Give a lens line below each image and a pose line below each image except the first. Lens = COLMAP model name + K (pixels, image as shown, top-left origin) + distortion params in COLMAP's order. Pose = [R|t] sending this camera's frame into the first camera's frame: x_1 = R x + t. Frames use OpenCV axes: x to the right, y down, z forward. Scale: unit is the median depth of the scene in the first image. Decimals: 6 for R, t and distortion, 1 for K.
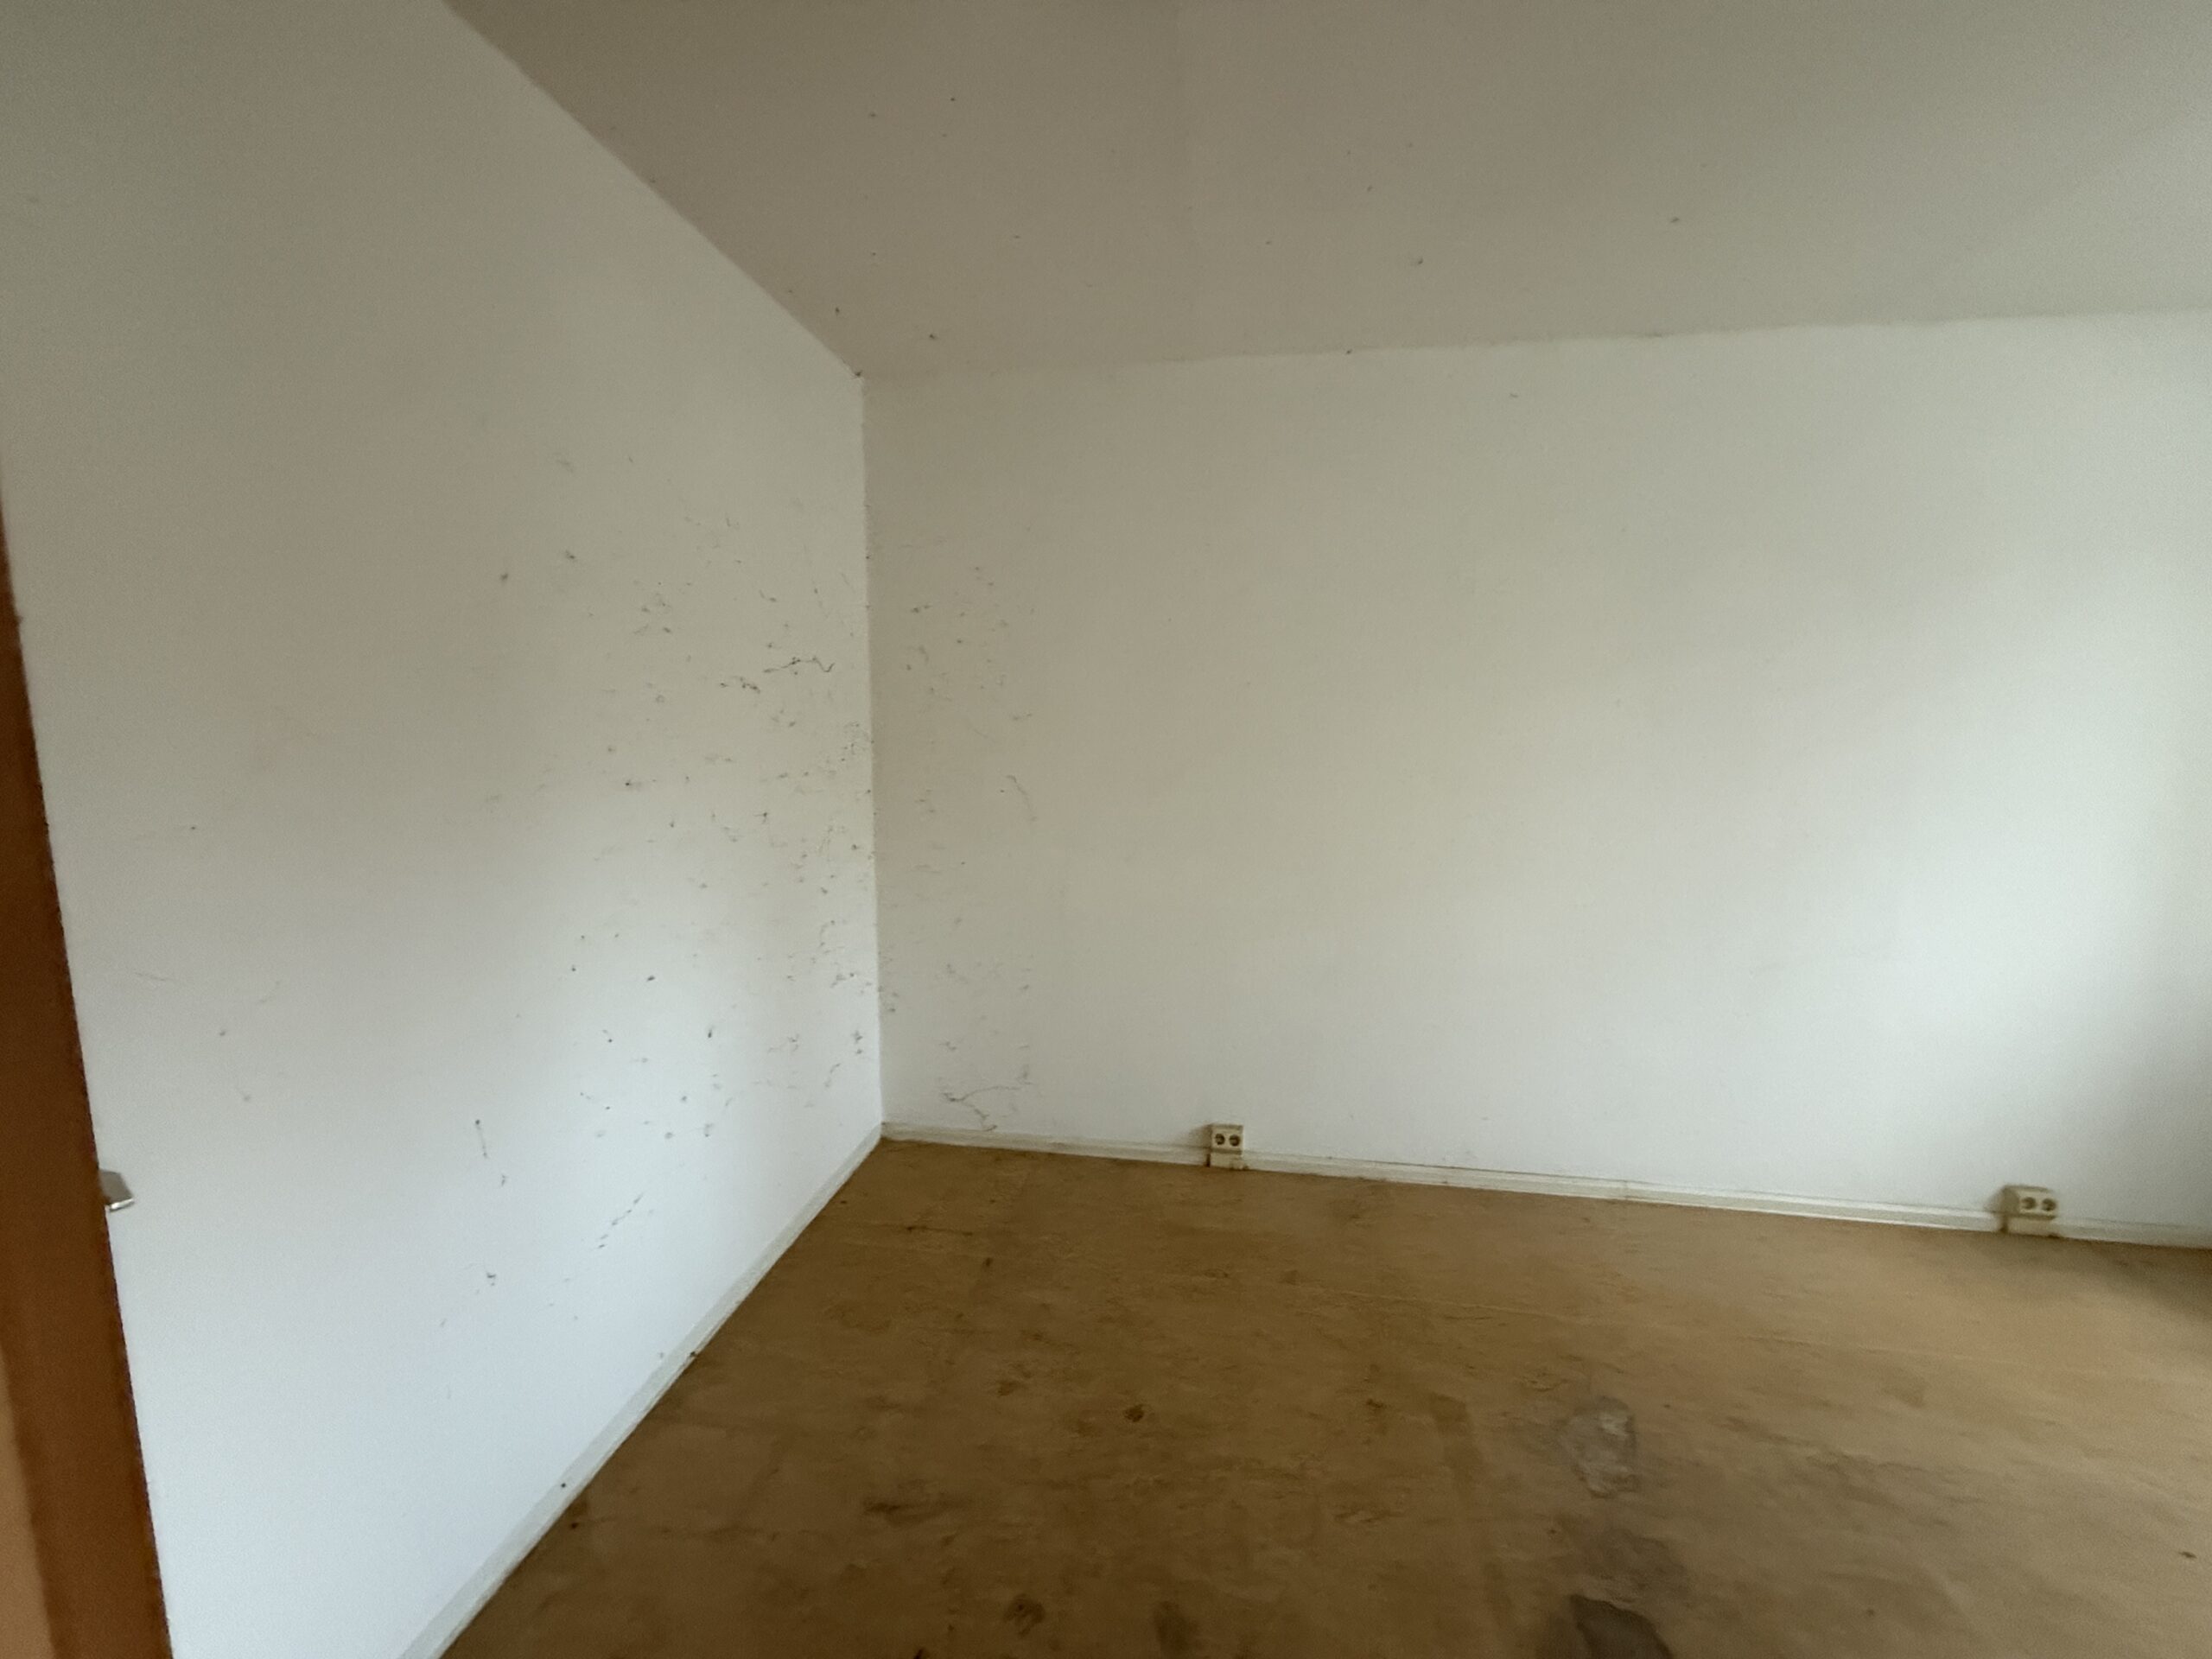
lens RADIAL K [[879.1, 0, 1099.1], [0, 879.1, 833.1], [0, 0, 1]] dist [0.000086, -0.000310]
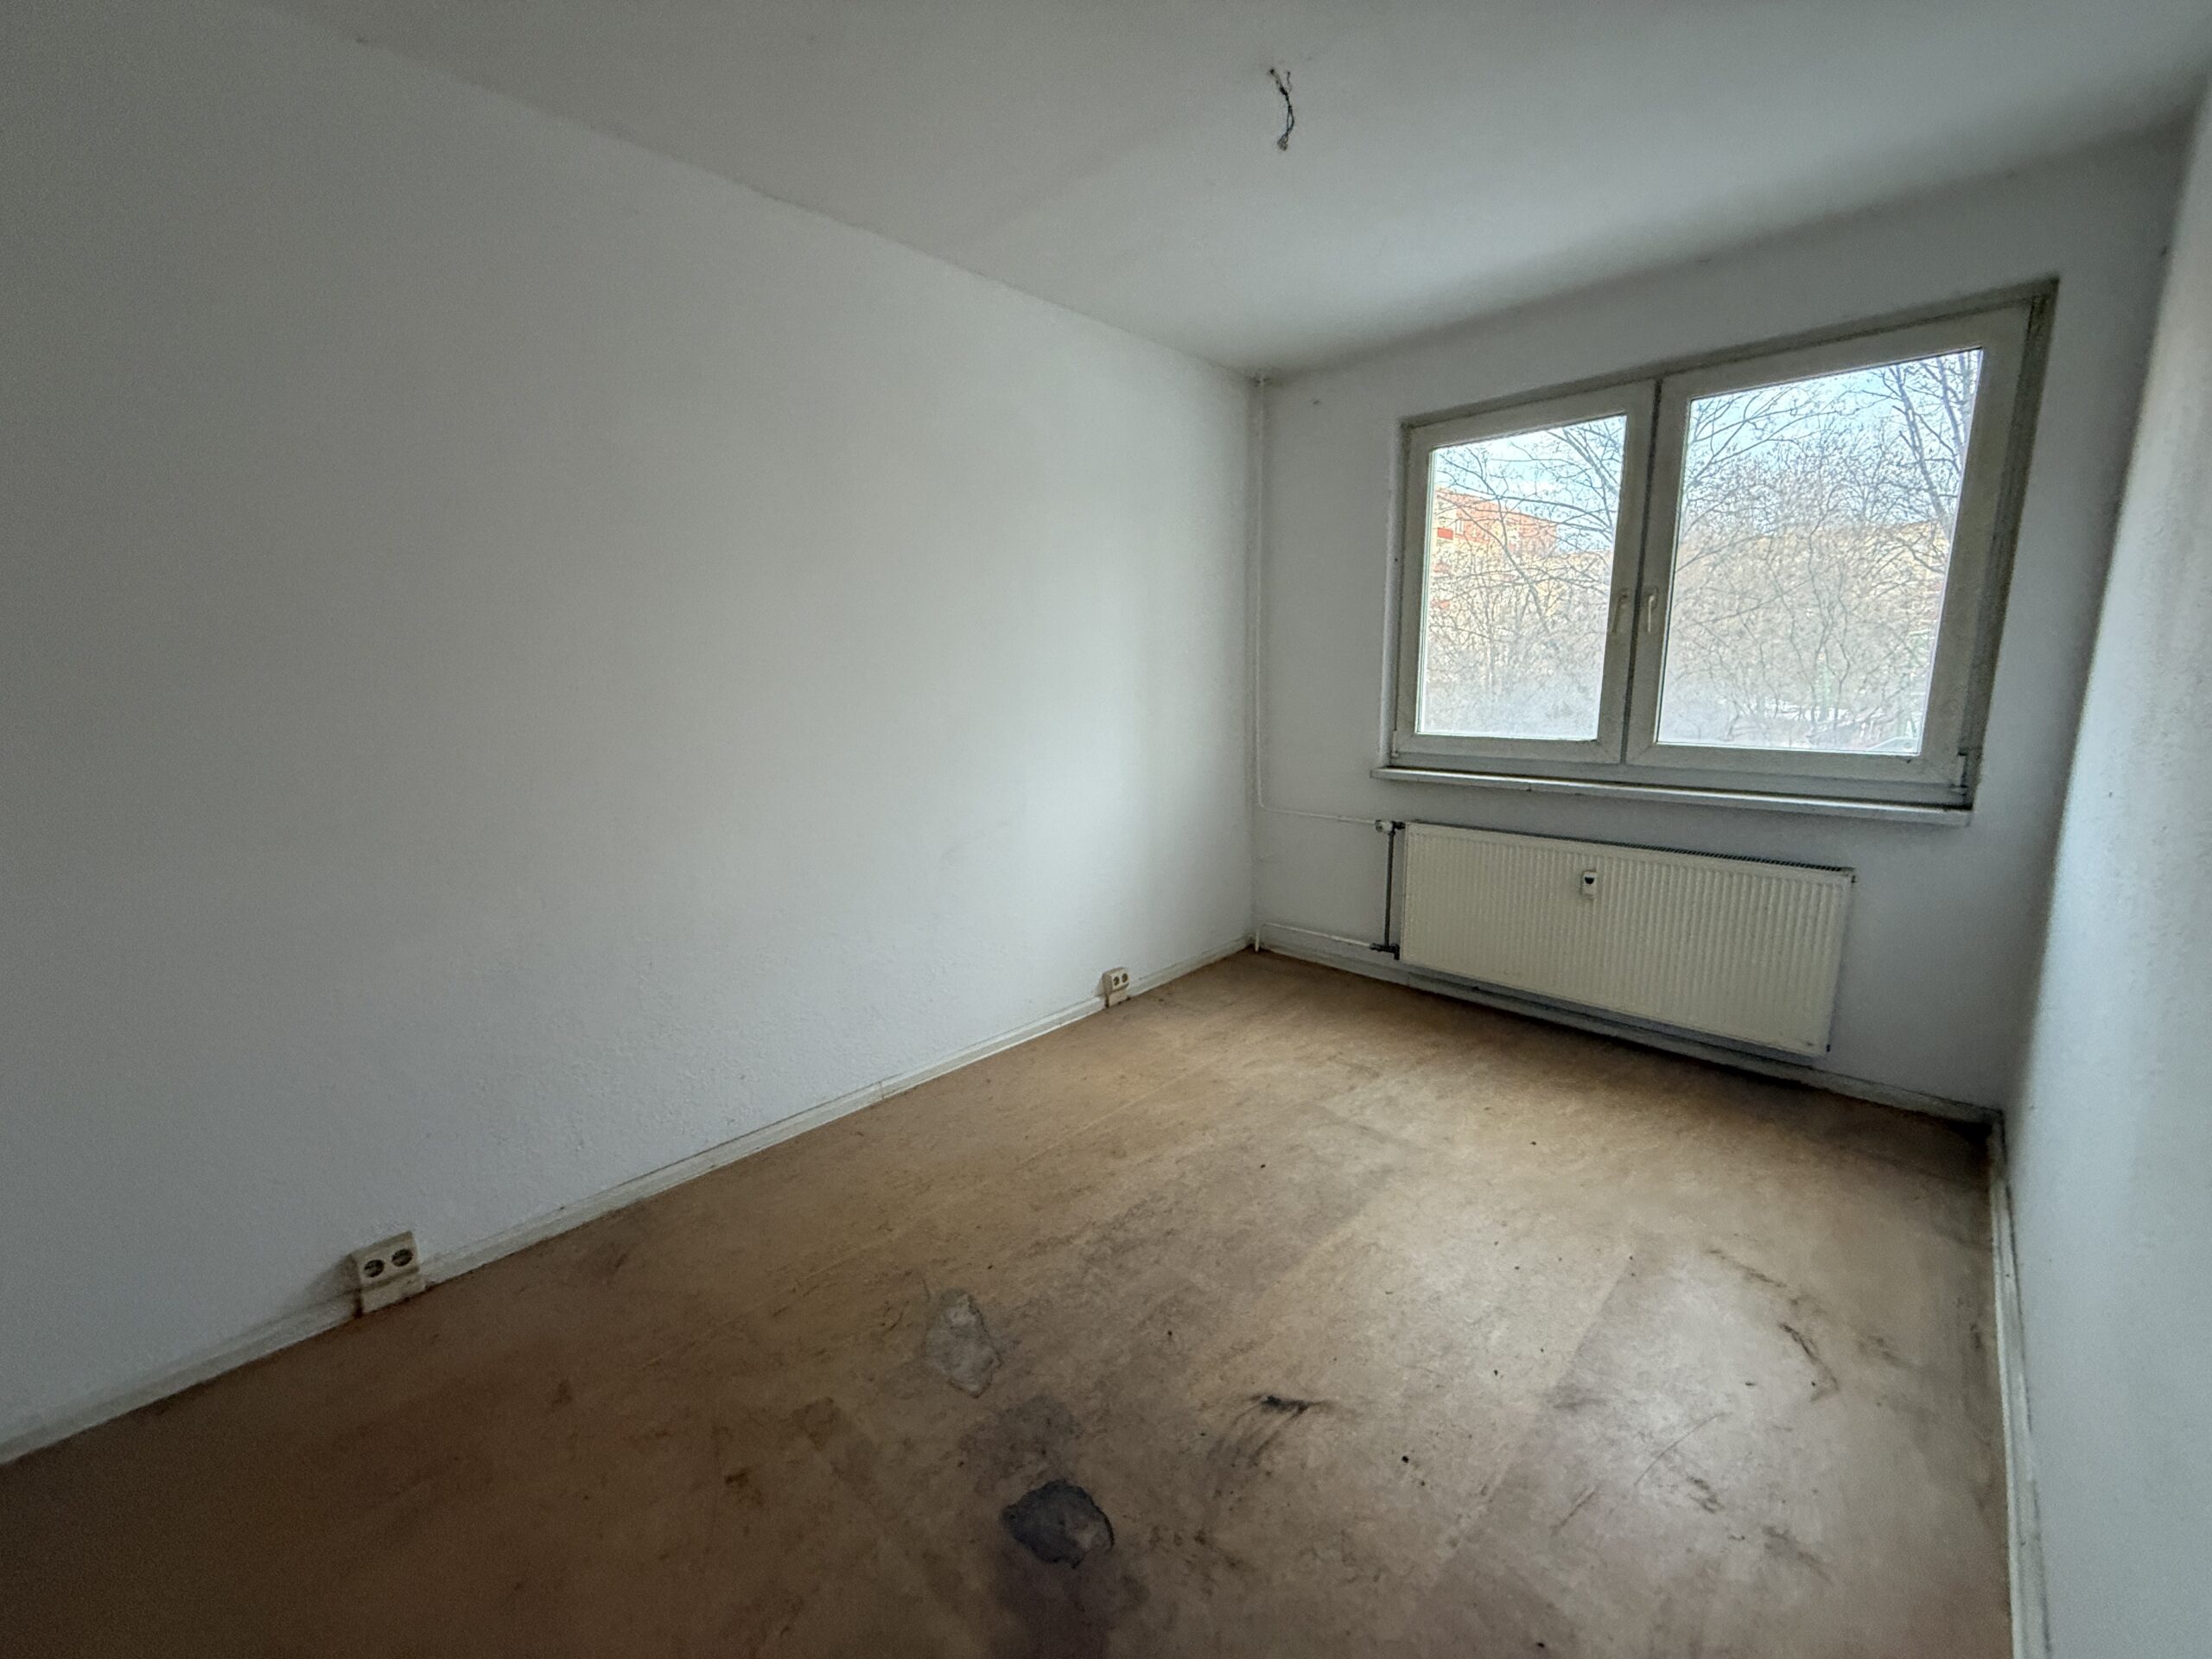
lens RADIAL K [[879.1, 0, 1096.8], [0, 879.1, 822.0], [0, 0, 1]] dist [0.000086, -0.000310]
pose [[0.580093, -0.159949, 0.798692, -0.023503], [0.132111, 0.986023, 0.101512, 0.031979], [-0.803765, 0.046630, 0.593116, 0.199874]]
